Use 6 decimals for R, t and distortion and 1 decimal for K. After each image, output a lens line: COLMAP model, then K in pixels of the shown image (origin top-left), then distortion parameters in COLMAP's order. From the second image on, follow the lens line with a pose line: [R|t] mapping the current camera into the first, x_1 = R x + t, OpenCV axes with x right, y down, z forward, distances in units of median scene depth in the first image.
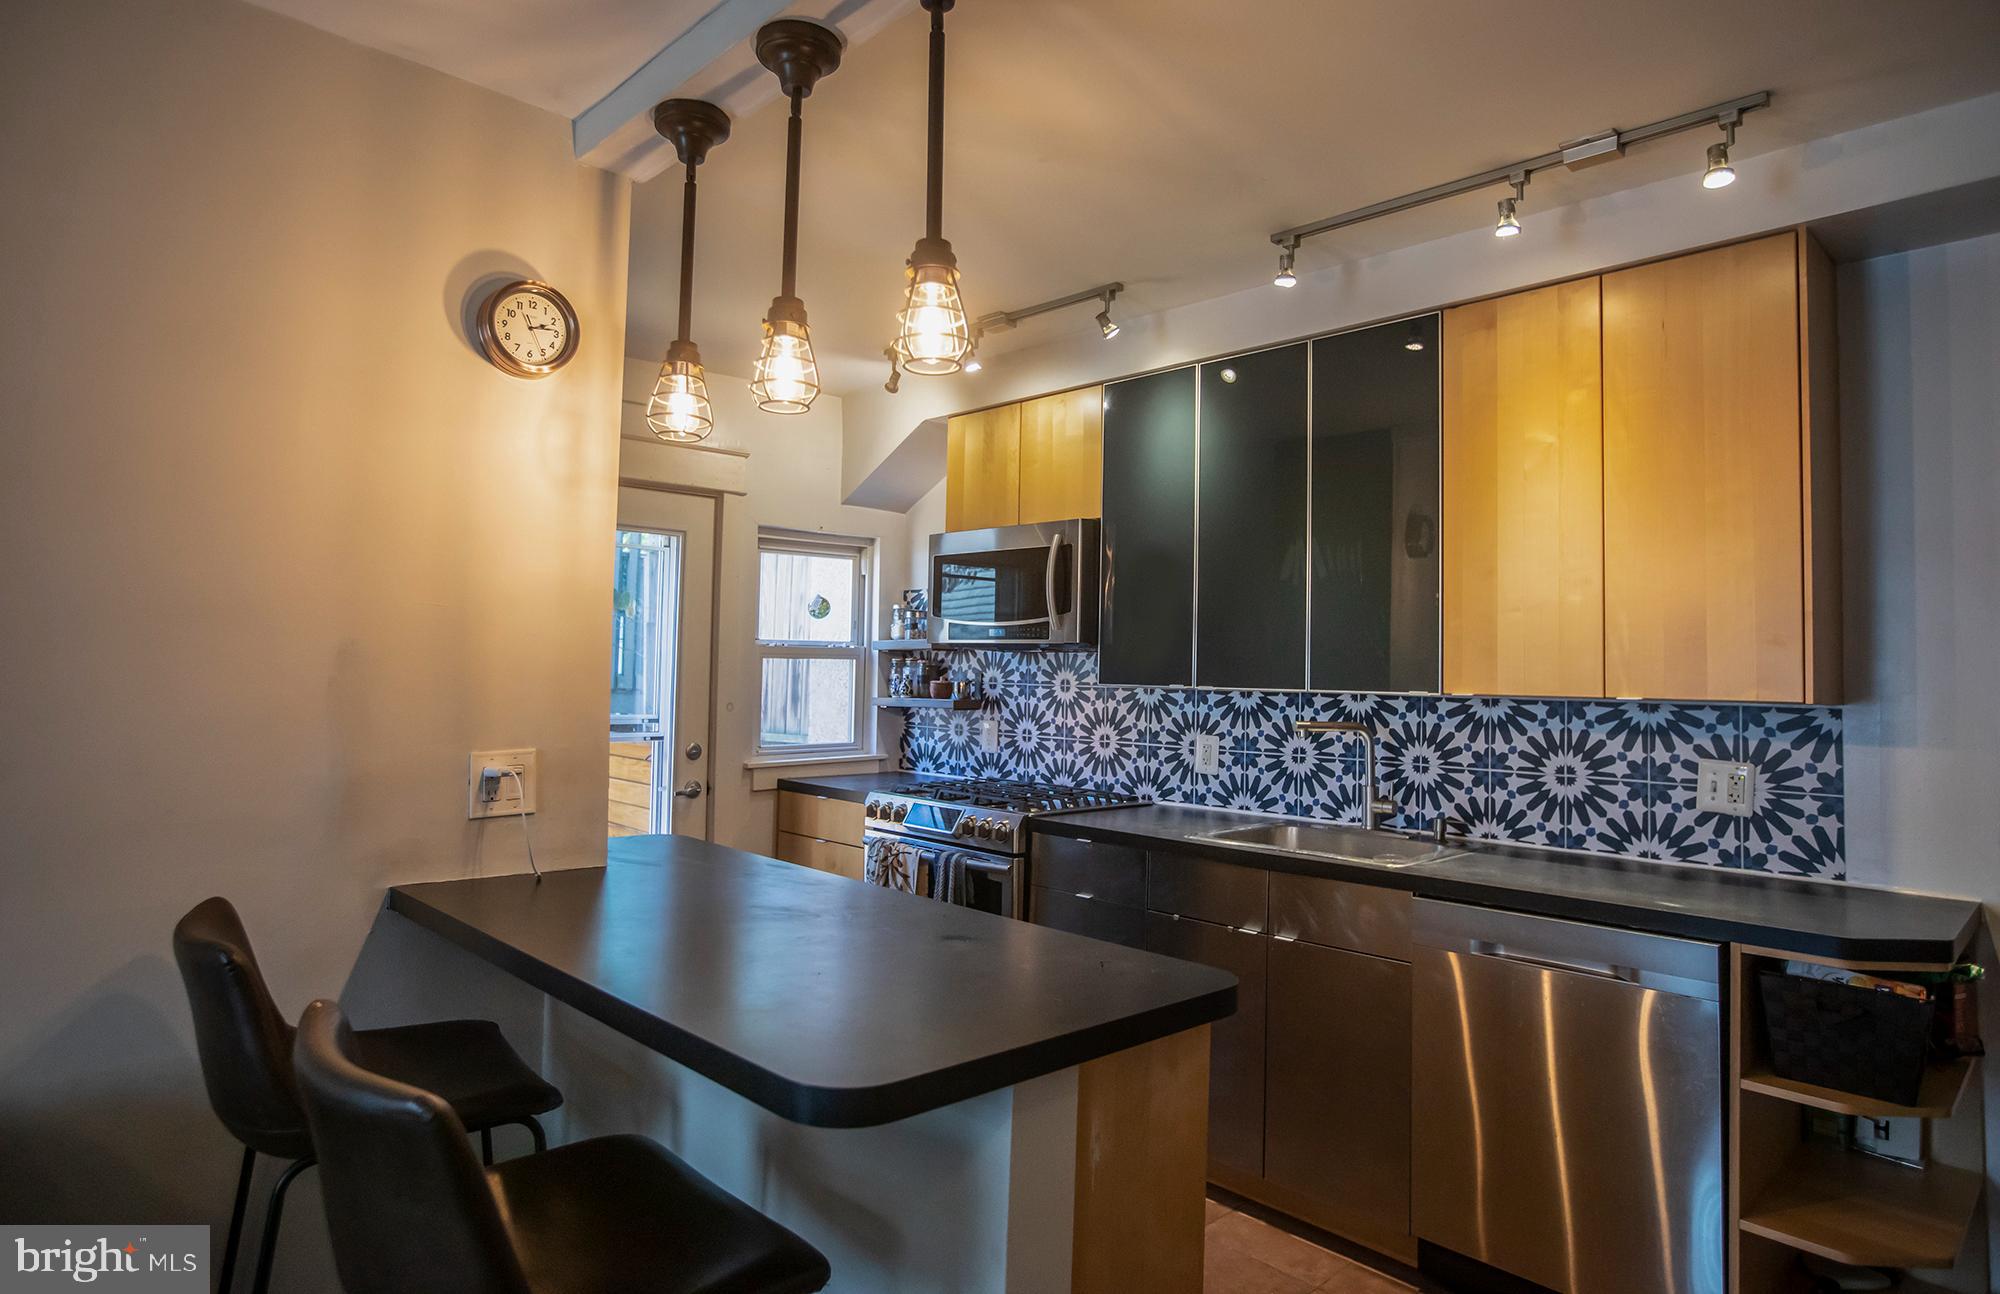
lens RADIAL K [[1167.5, 0, 1000.0], [0, 1167.5, 647.0], [0, 0, 1]] dist [0.000584, 0.000047]
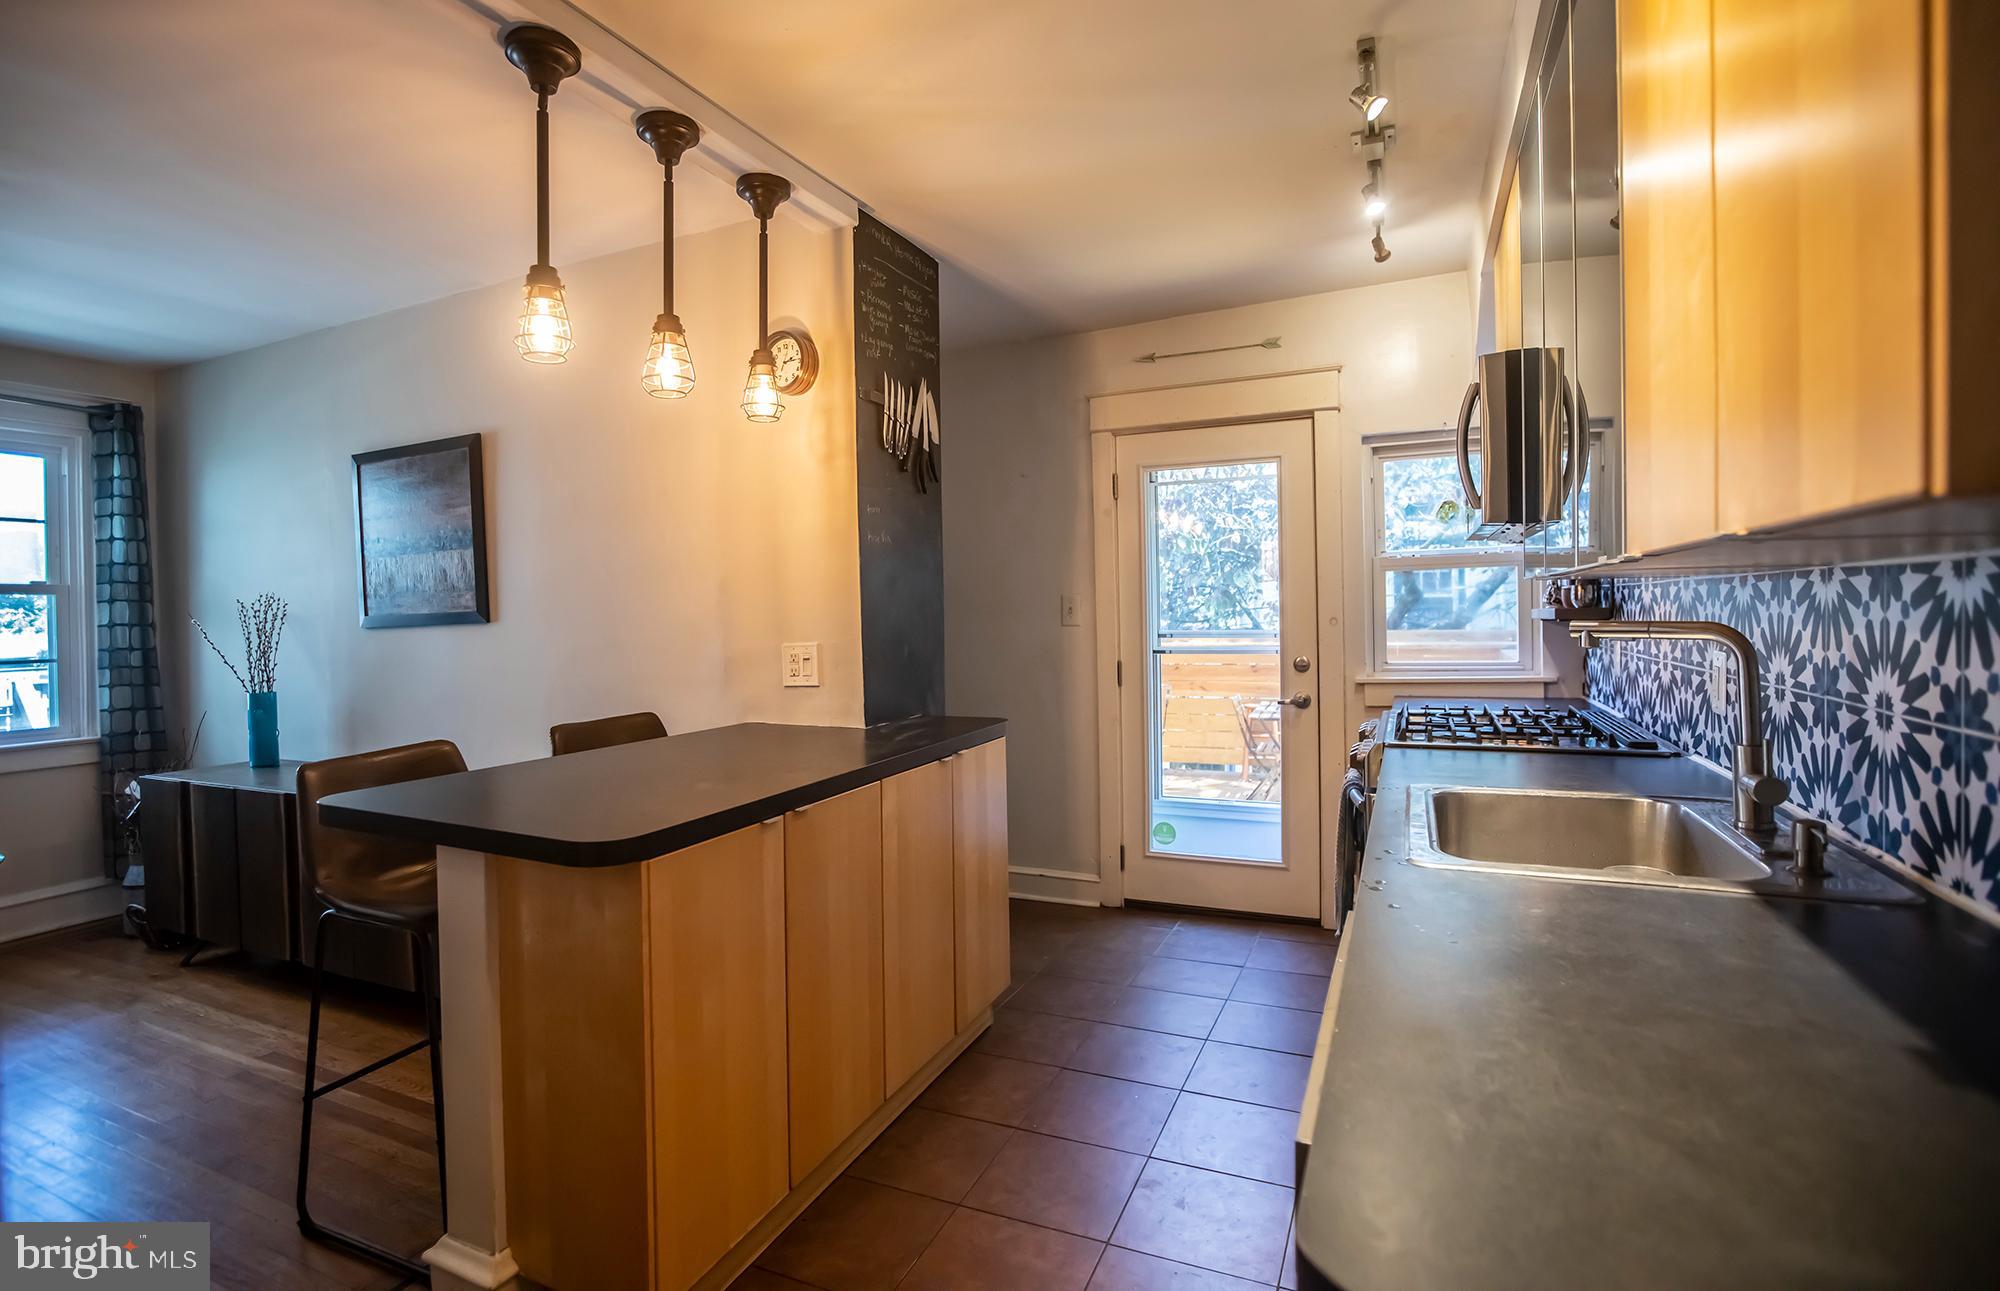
lens RADIAL K [[967.8, 0, 1000.0], [0, 967.8, 645.5], [0, 0, 1]] dist [-0.001660, -0.000291]
pose [[0.346526, 0.012731, -0.937954, 0.757081], [0.040051, 0.998795, 0.028354, 0.062923], [0.937185, -0.047391, 0.345598, 0.684799]]
